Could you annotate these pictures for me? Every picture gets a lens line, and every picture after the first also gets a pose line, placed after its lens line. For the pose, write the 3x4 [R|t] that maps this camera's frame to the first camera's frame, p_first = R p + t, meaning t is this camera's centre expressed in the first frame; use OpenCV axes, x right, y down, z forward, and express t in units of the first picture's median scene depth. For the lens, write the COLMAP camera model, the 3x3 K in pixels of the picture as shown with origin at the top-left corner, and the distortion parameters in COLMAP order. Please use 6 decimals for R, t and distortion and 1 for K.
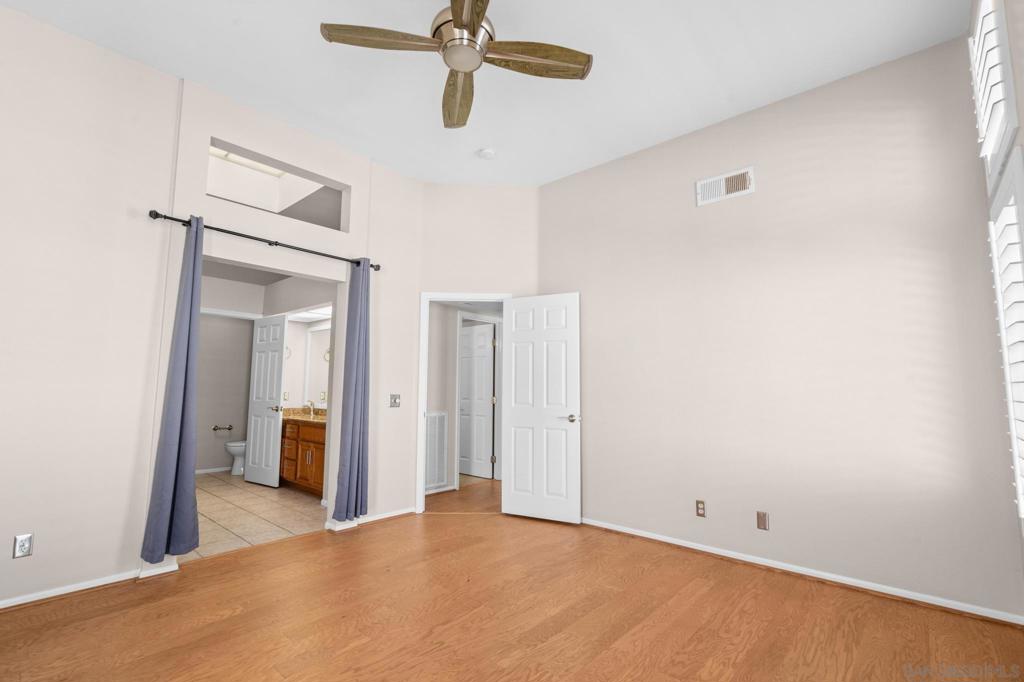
lens RADIAL K [[465.0, 0, 516.1], [0, 465.0, 339.0], [0, 0, 1]] dist [-0.002313, -0.000373]
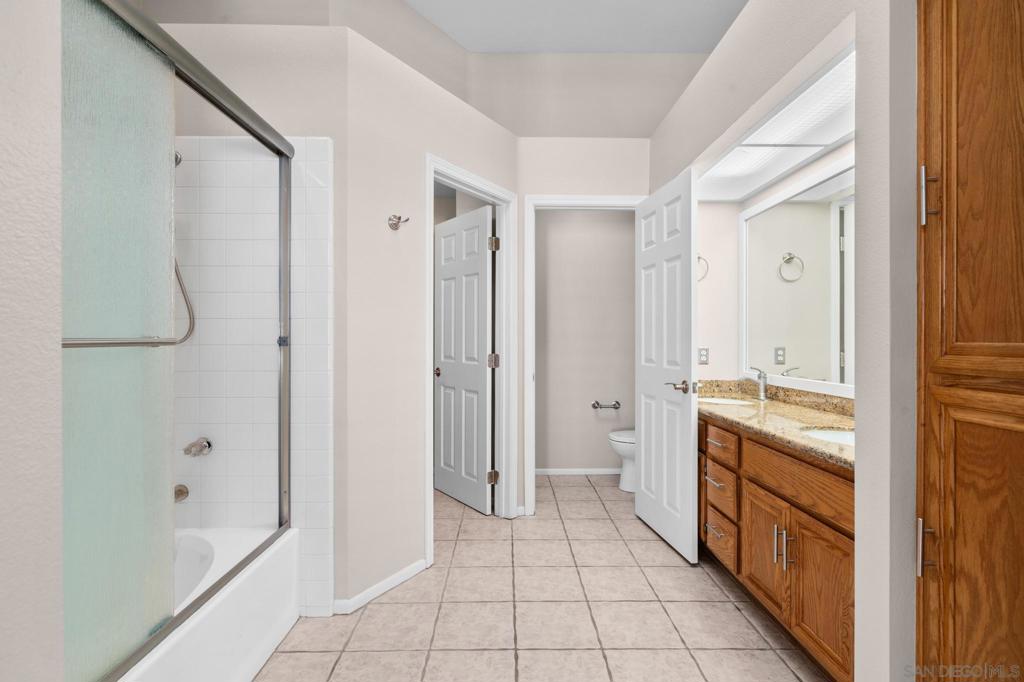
lens RADIAL K [[465.0, 0, 516.1], [0, 465.0, 339.0], [0, 0, 1]] dist [-0.002313, -0.000373]
pose [[0.670167, -0.005316, -0.742192, -0.290049], [0.081496, 0.994455, 0.066465, 0.062030], [0.737723, -0.105028, 0.666884, 0.582942]]
